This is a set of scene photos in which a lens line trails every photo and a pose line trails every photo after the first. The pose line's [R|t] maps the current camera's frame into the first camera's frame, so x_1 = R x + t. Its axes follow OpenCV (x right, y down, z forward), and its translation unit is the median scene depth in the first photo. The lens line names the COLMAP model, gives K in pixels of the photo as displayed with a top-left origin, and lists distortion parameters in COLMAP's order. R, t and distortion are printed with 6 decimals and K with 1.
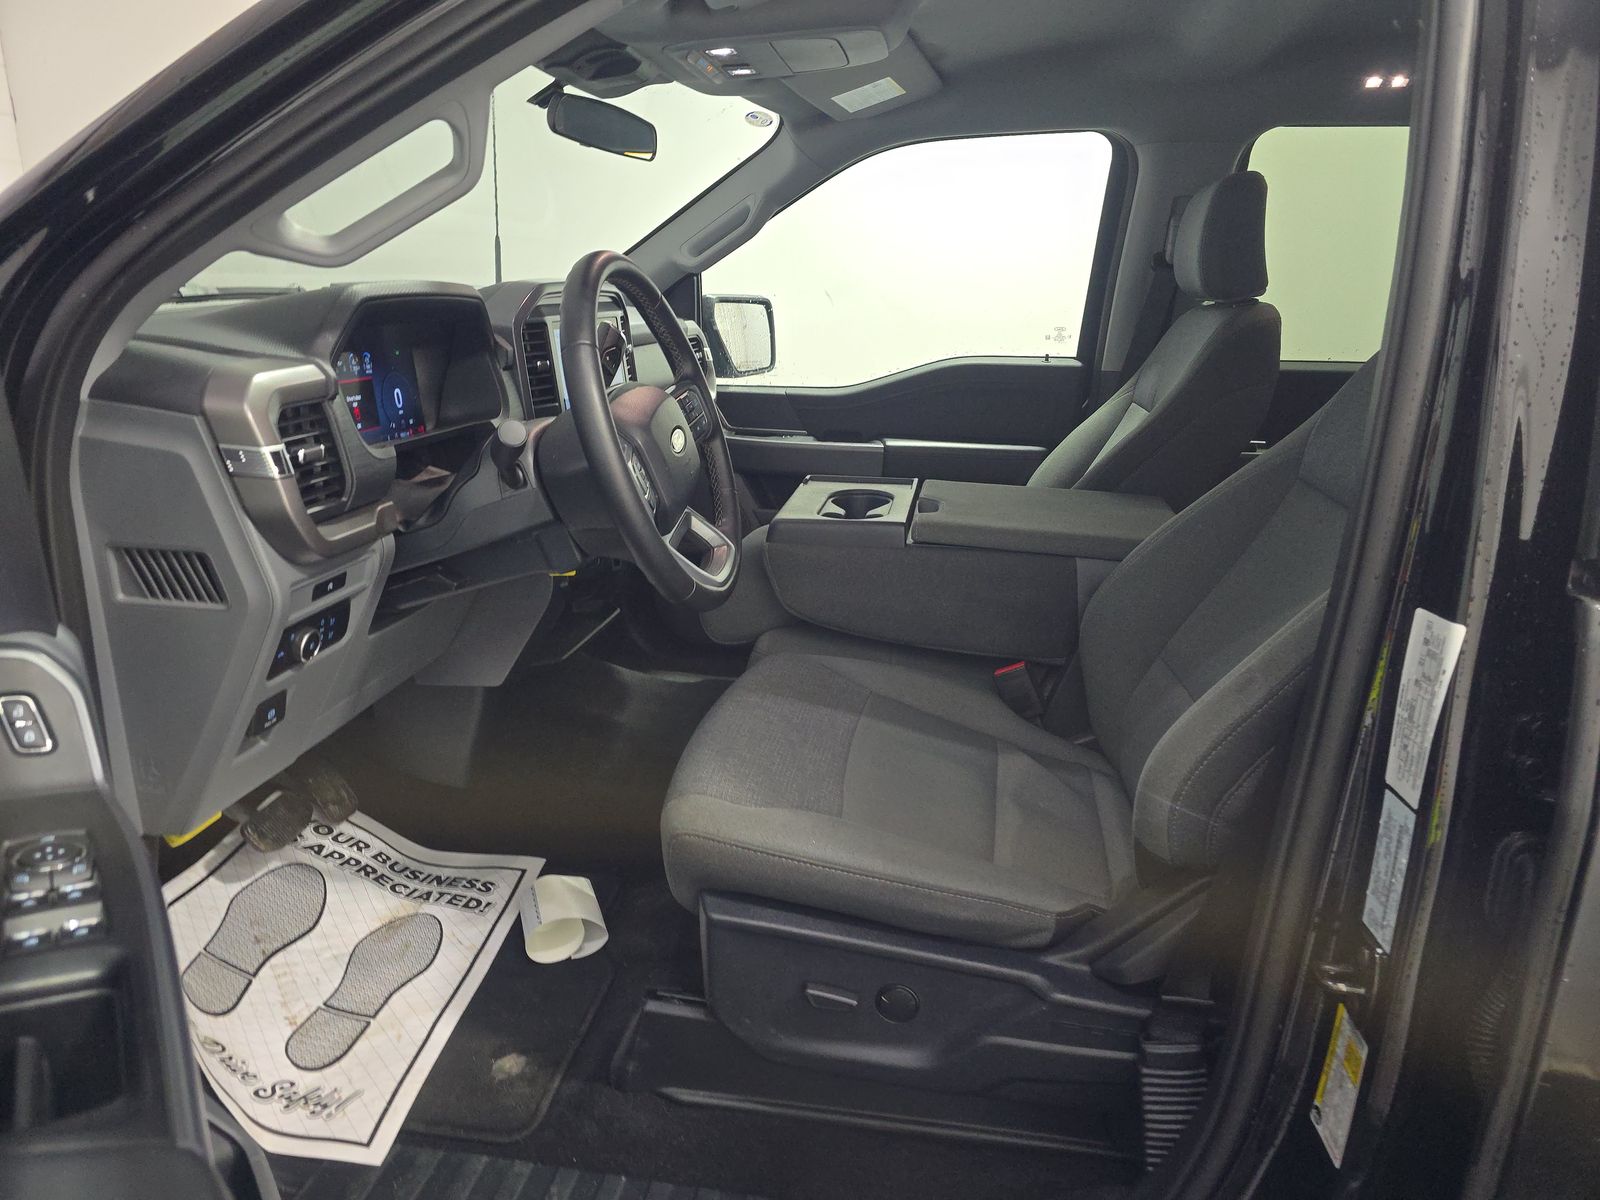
lens RADIAL K [[1081.1, 0, 800.0], [0, 1081.1, 600.0], [0, 0, 1]] dist [-0.005276, -0.006022]
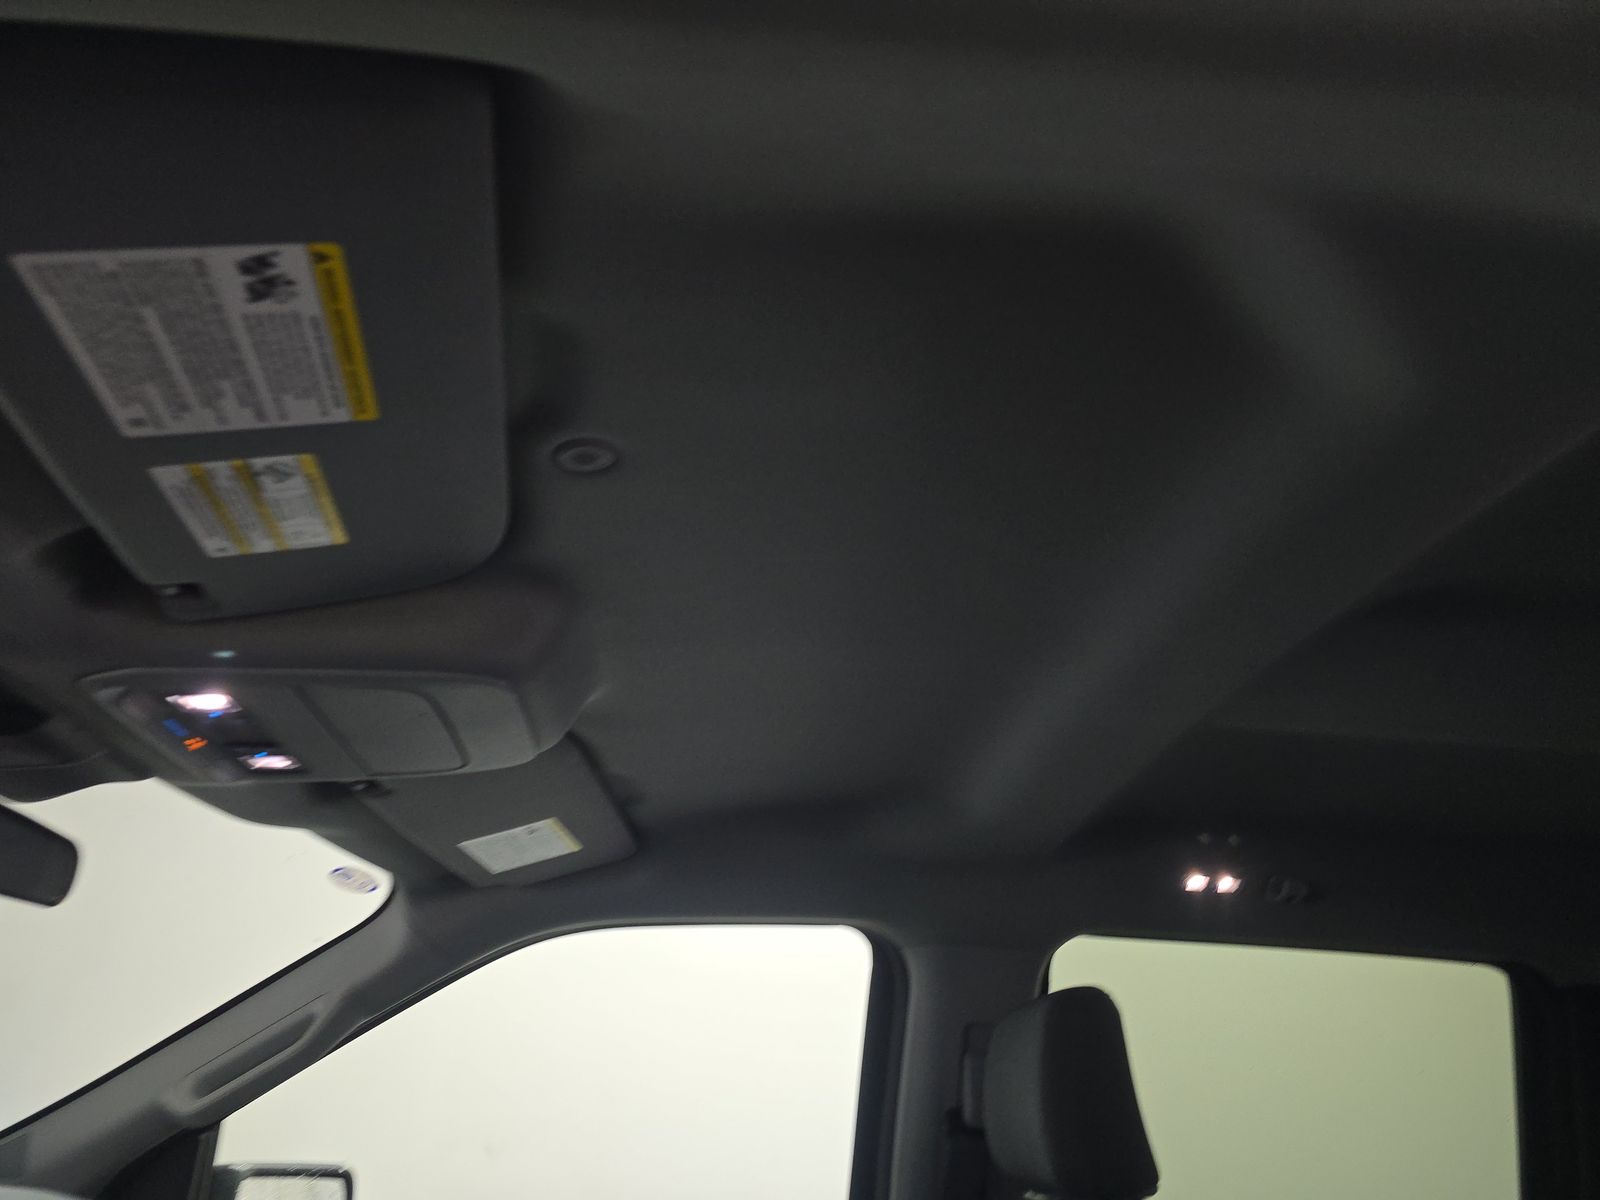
lens RADIAL K [[1081.1, 0, 800.0], [0, 1081.1, 600.0], [0, 0, 1]] dist [-0.005276, -0.006022]
pose [[0.968083, 0.124506, 0.217517, 0.062902], [0.053349, 0.745624, -0.664228, -0.132327], [-0.244886, 0.654632, 0.715184, 0.381452]]
